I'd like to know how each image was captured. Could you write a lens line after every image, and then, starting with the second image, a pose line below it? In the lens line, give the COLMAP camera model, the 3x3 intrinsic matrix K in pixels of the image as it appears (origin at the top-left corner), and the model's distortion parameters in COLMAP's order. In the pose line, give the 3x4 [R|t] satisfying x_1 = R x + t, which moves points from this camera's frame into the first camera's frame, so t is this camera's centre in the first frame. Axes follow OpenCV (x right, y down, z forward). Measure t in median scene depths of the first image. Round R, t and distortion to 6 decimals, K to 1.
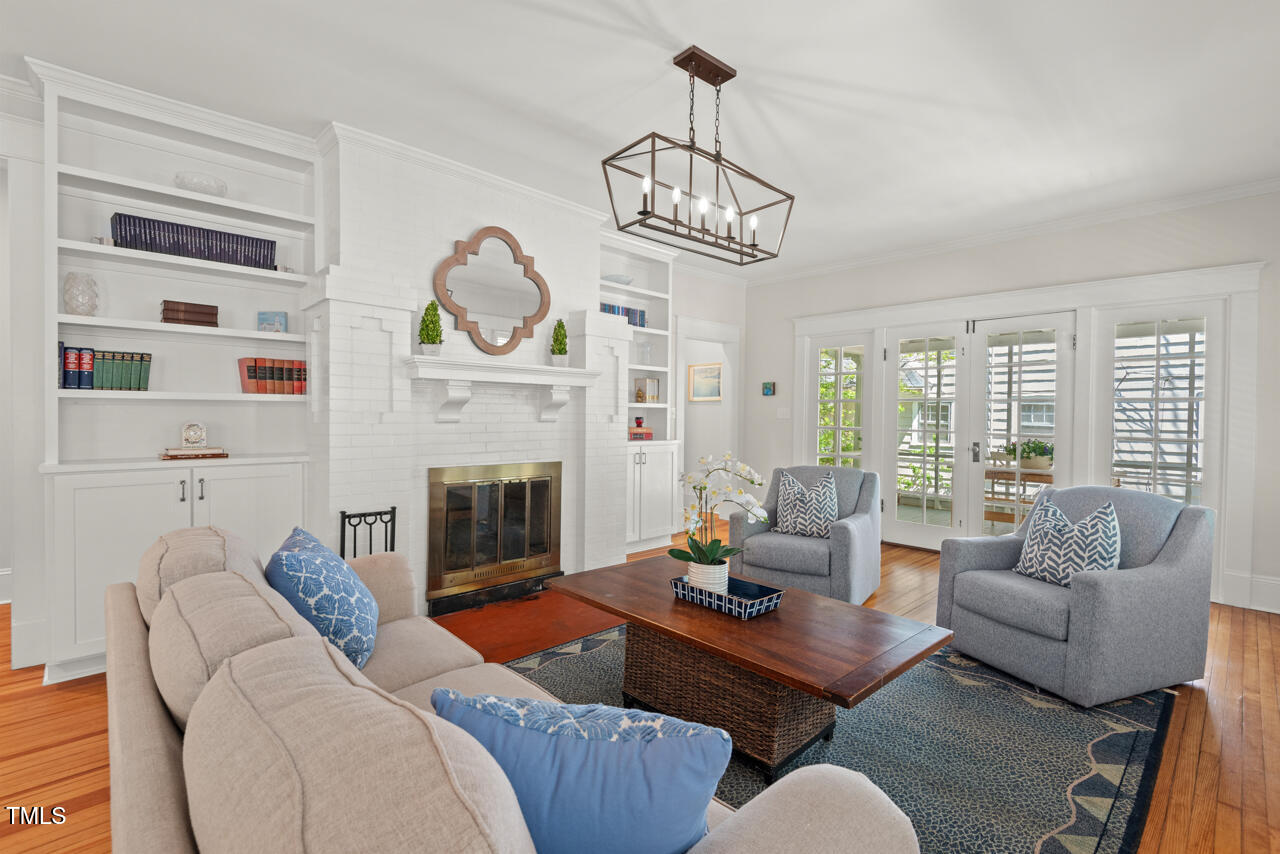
lens RADIAL K [[573.3, 0, 633.0], [0, 573.3, 425.2], [0, 0, 1]] dist [0.016089, -0.010145]
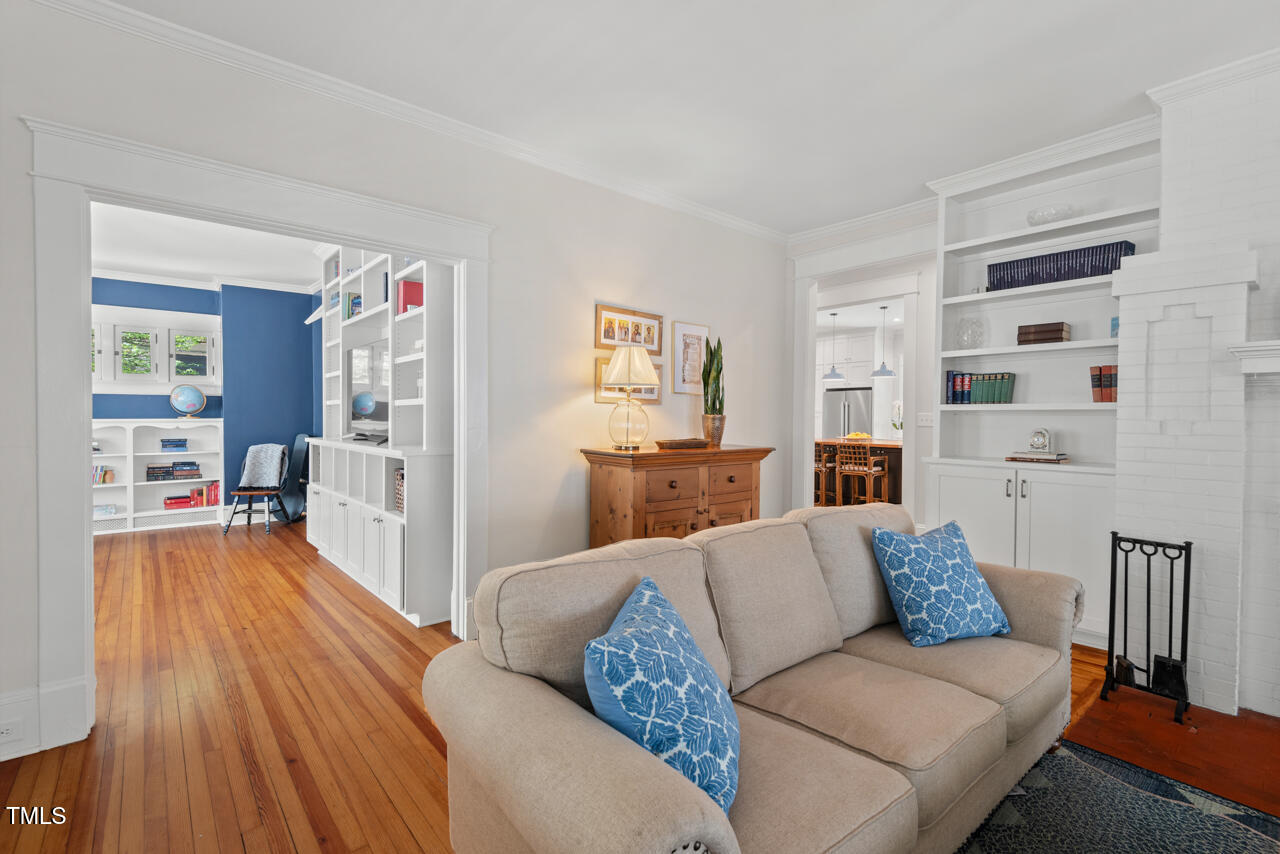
lens RADIAL K [[573.3, 0, 653.9], [0, 573.3, 424.2], [0, 0, 1]] dist [0.016089, -0.010145]
pose [[-0.026912, 0.004024, -0.999630, 0.386259], [-0.024546, 0.999688, 0.004685, -0.003507], [0.999336, 0.024663, -0.026805, 0.290724]]
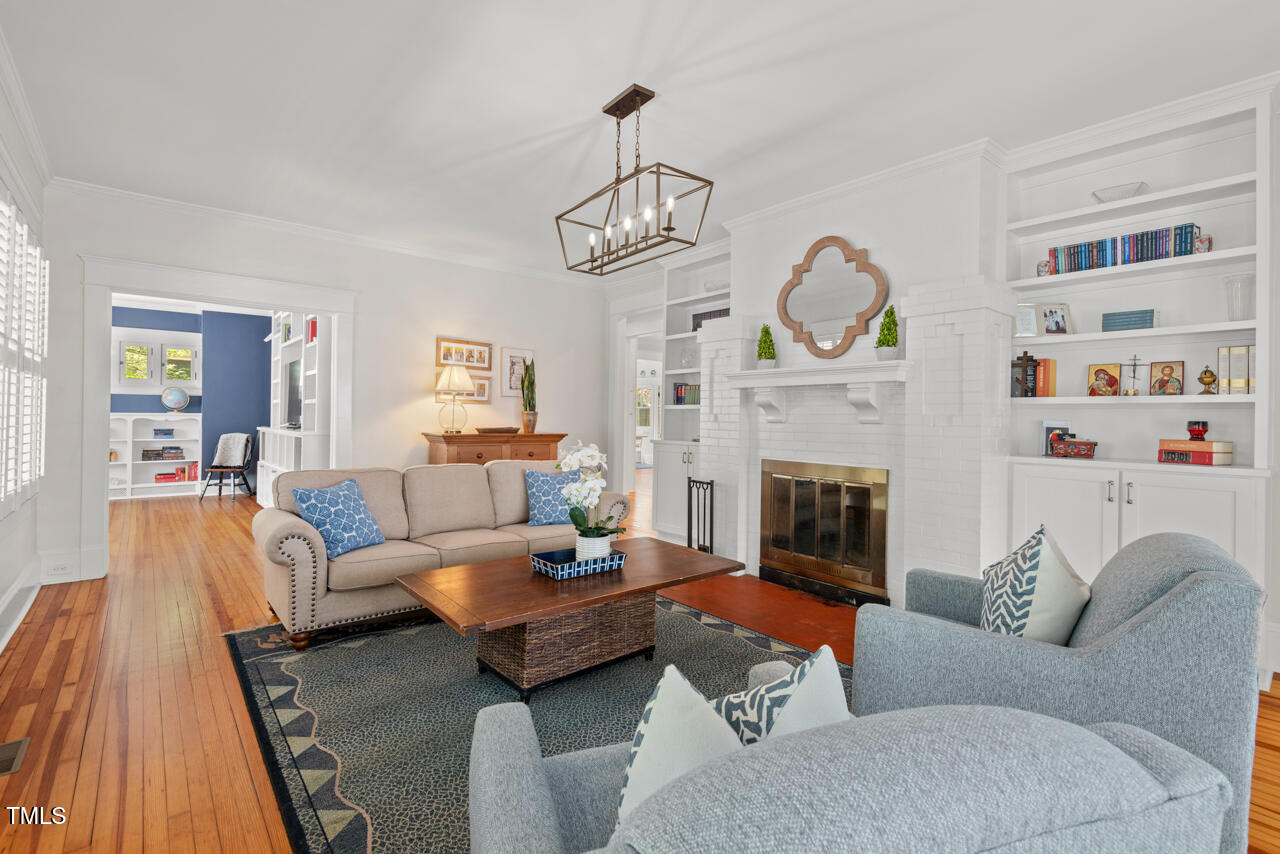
lens RADIAL K [[573.3, 0, 647.3], [0, 573.3, 415.3], [0, 0, 1]] dist [0.016089, -0.010145]
pose [[-0.033213, -0.014521, -0.999343, 1.005245], [-0.030784, 0.999435, -0.013499, 0.005868], [0.998974, 0.030316, -0.033642, 0.883457]]
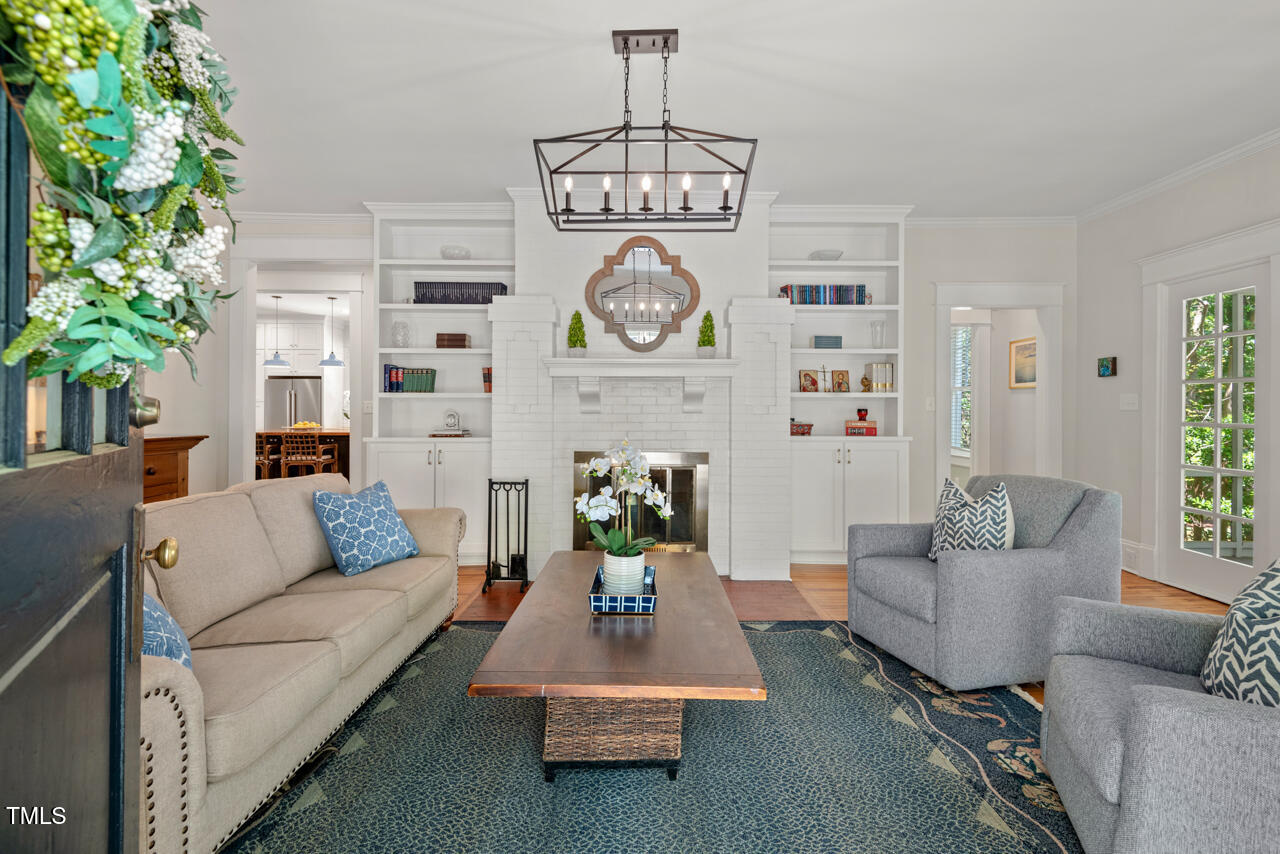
lens RADIAL K [[573.3, 0, 639.5], [0, 573.3, 410.9], [0, 0, 1]] dist [0.016089, -0.010145]
pose [[0.742051, -0.006550, -0.670311, 0.610724], [-0.007717, 0.999803, -0.018312, 0.013347], [0.670299, 0.018762, 0.741854, 0.230587]]
